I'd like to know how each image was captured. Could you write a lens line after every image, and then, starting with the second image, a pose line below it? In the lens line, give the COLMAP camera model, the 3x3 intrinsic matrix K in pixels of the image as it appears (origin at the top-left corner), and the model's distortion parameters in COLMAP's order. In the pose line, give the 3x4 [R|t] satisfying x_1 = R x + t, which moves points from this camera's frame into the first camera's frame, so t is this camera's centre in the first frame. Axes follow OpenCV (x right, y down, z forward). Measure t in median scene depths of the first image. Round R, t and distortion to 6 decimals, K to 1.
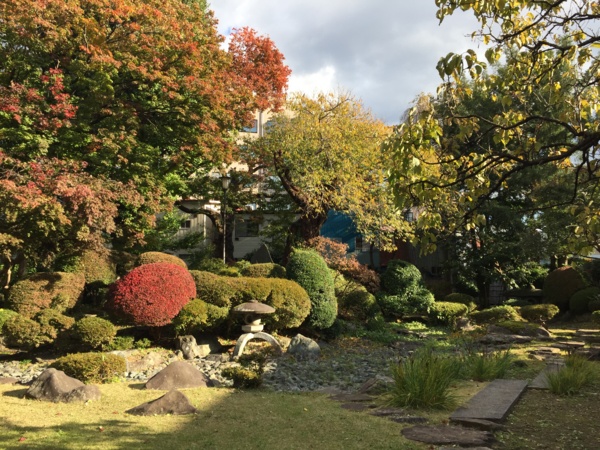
lens RADIAL K [[494.1, 0, 296.8], [0, 494.1, 222.5], [0, 0, 1]] dist [0.030548, 0.002158]
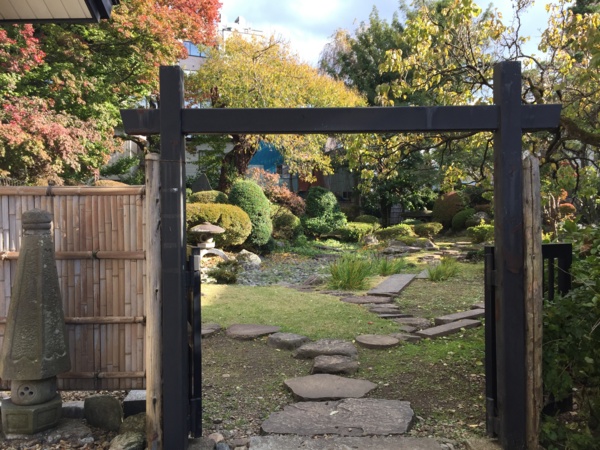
lens RADIAL K [[494.1, 0, 300.0], [0, 494.1, 226.0], [0, 0, 1]] dist [0.030548, 0.002158]
pose [[0.982285, -0.014242, 0.186852, -0.078992], [-0.015937, 0.987147, 0.159020, -0.025765], [-0.186715, -0.159181, 0.969432, -0.183284]]
